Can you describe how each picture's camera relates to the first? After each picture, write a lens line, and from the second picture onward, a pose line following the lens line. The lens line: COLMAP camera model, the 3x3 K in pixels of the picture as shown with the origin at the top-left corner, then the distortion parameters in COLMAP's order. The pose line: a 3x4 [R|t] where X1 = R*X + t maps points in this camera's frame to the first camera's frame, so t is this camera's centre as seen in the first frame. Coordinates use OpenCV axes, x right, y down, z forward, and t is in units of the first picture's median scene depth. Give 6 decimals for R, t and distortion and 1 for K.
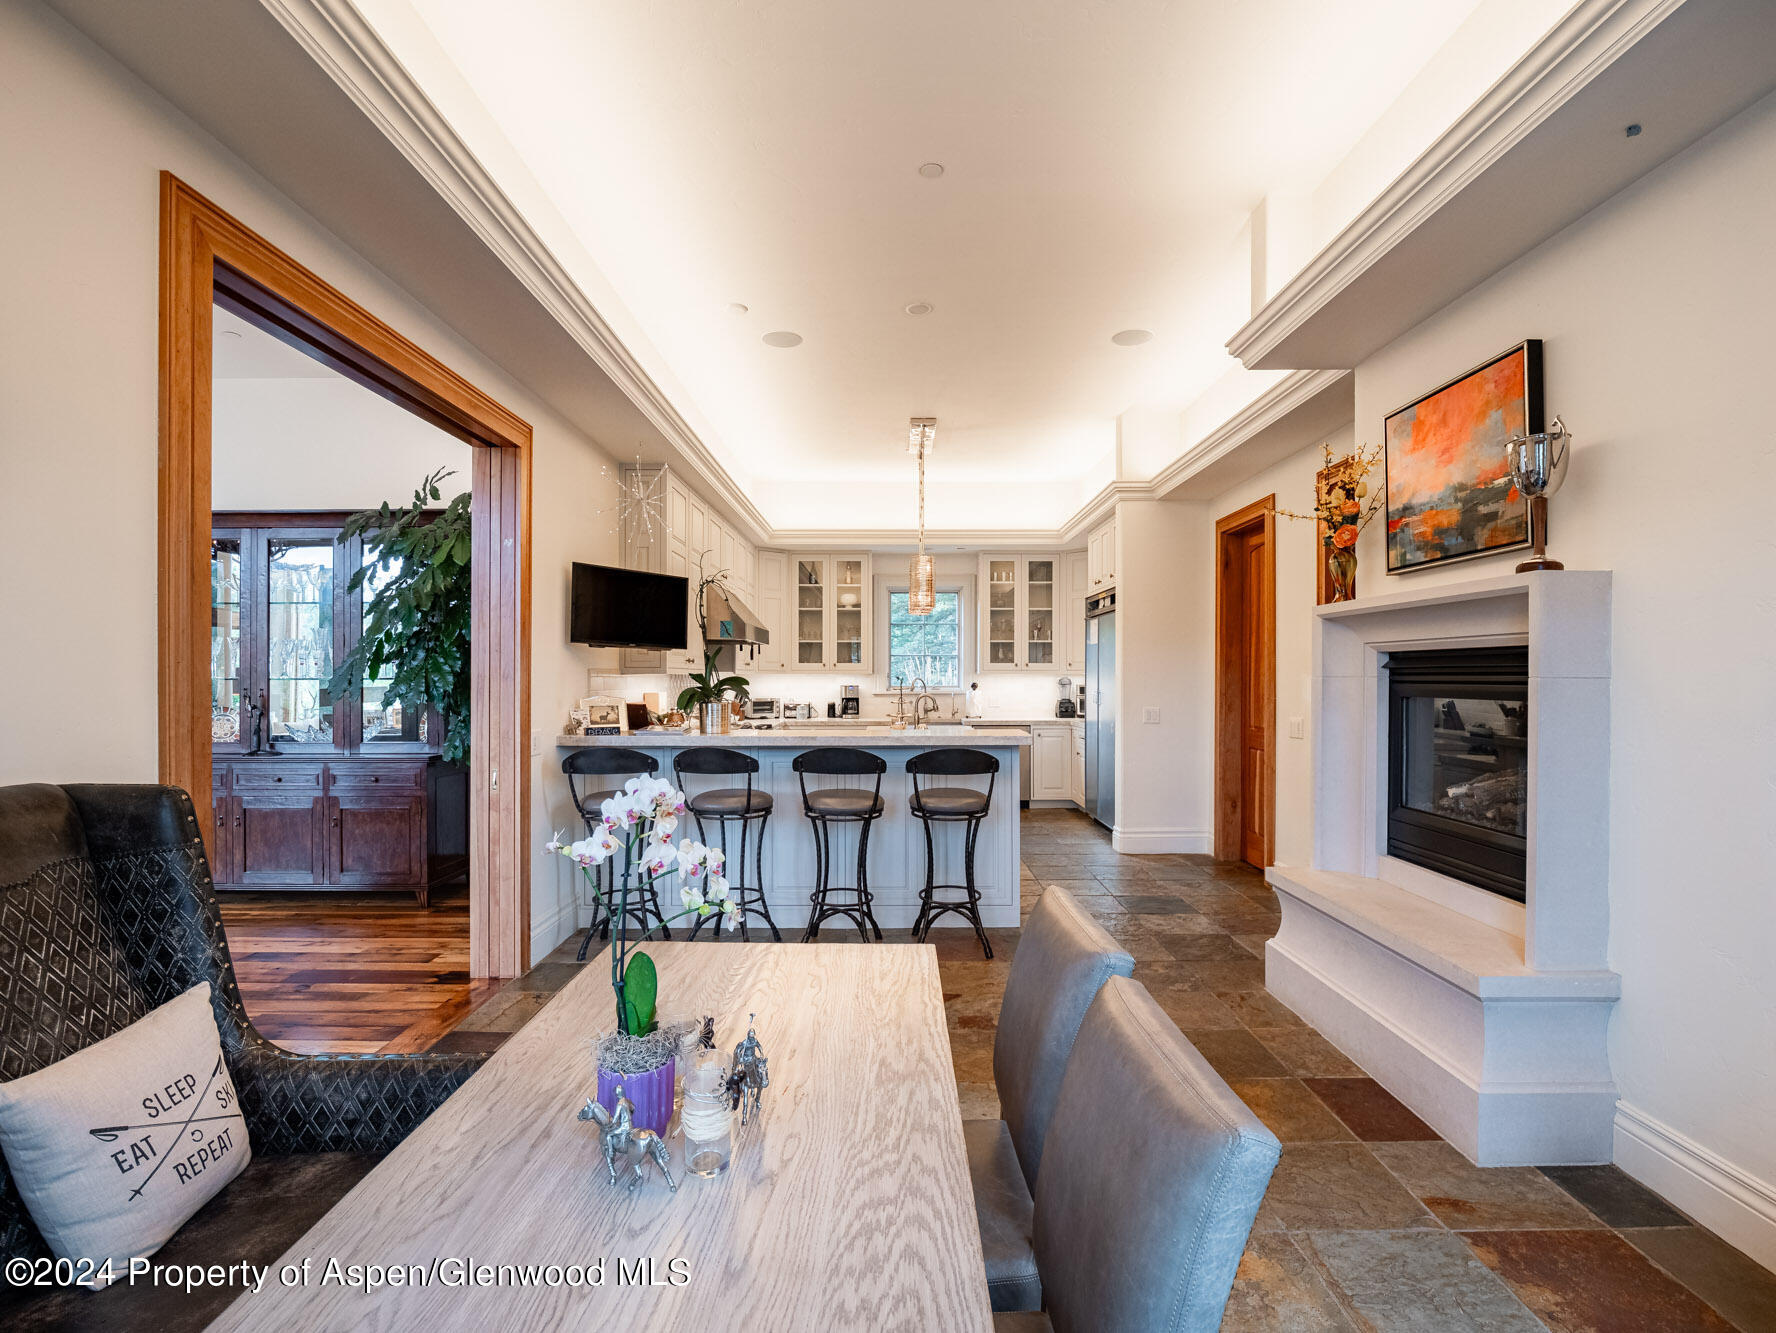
lens RADIAL K [[883.1, 0, 876.1], [0, 883.1, 674.3], [0, 0, 1]] dist [-0.004803, -0.001288]
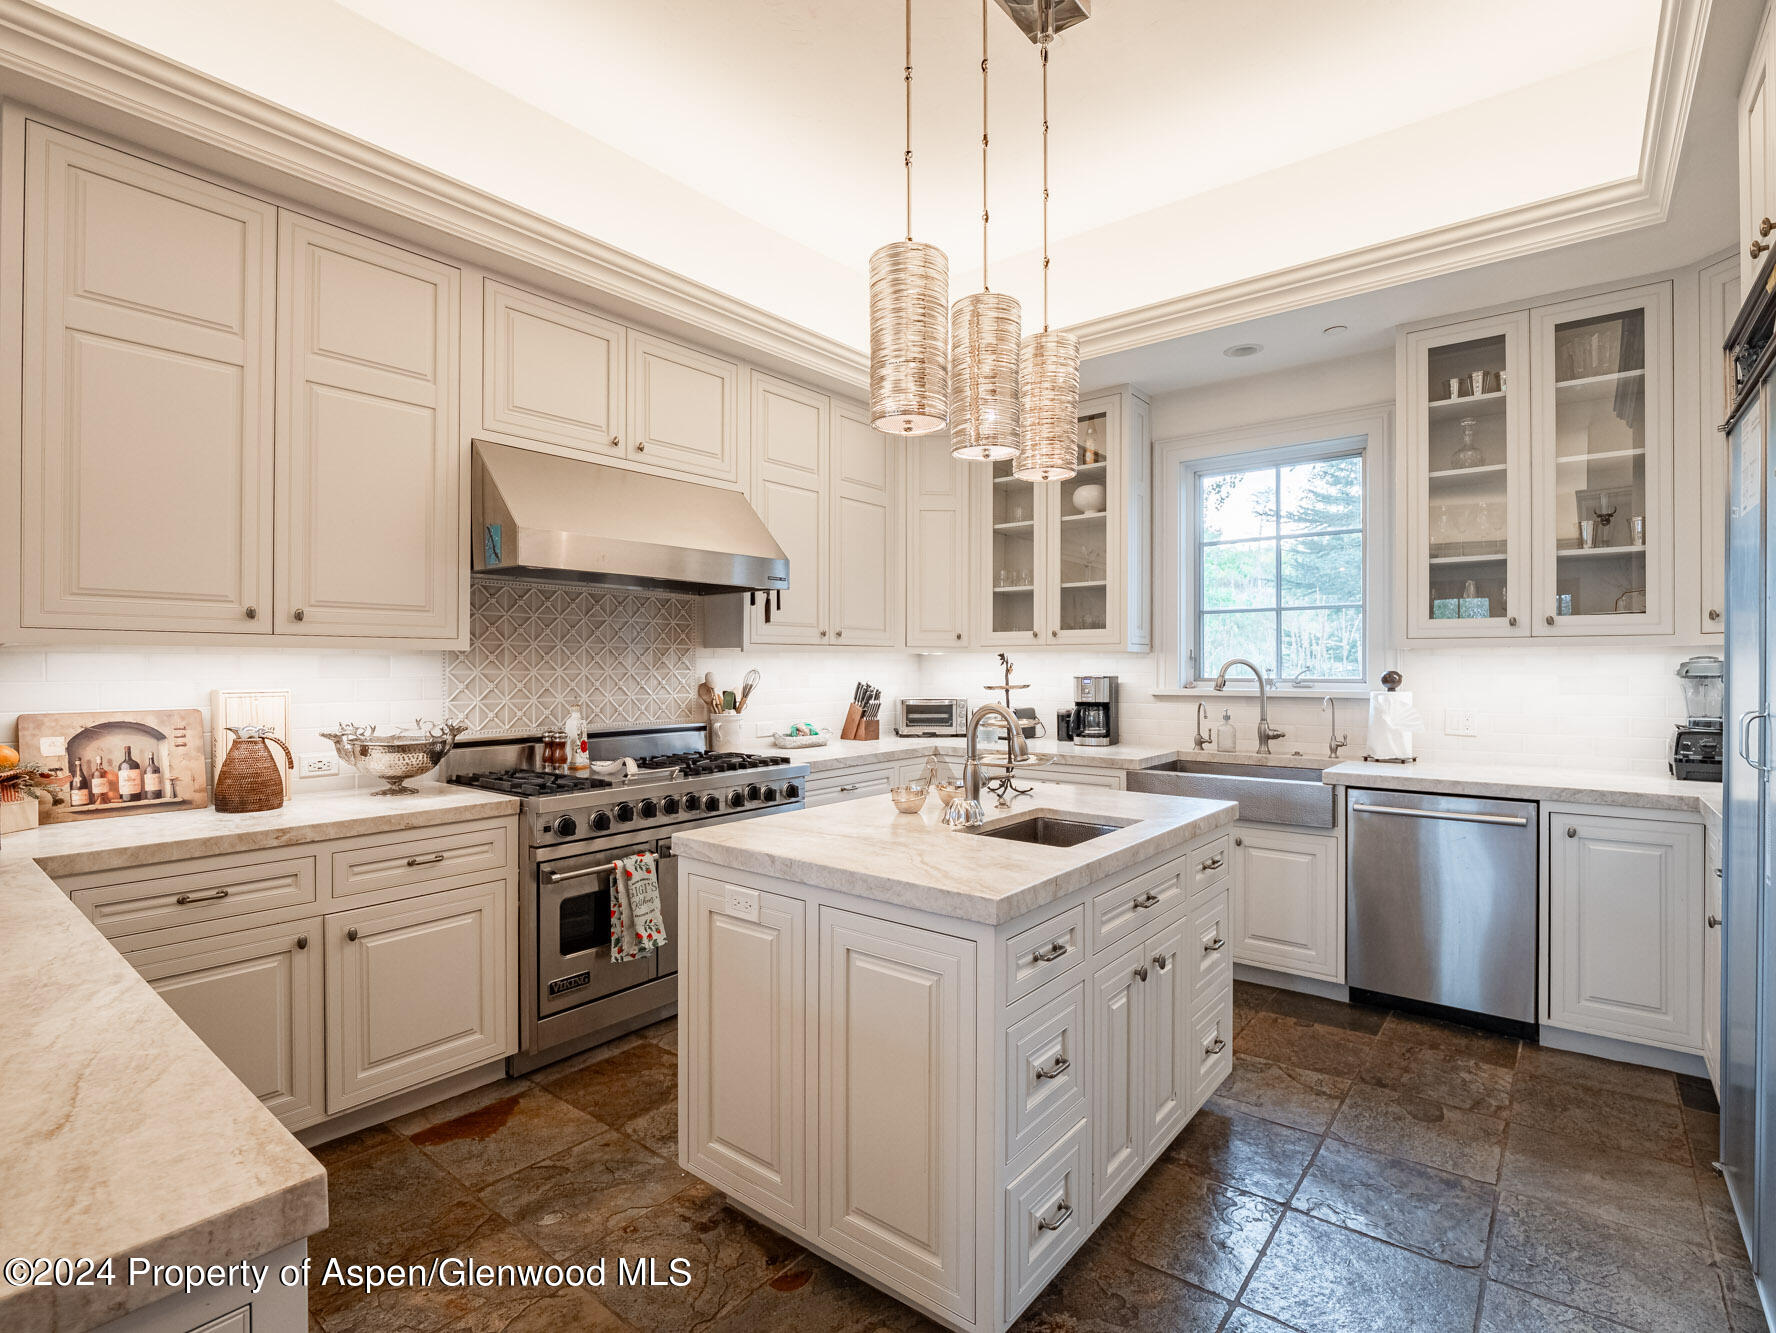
lens RADIAL K [[863.0, 0, 905.2], [0, 863.0, 669.3], [0, 0, 1]] dist [-0.004303, 0.000066]
pose [[0.794786, 0.002437, -0.606885, 0.174941], [0.003465, 0.999957, 0.008553, 0.004512], [0.606880, -0.008901, 0.794744, 0.570840]]
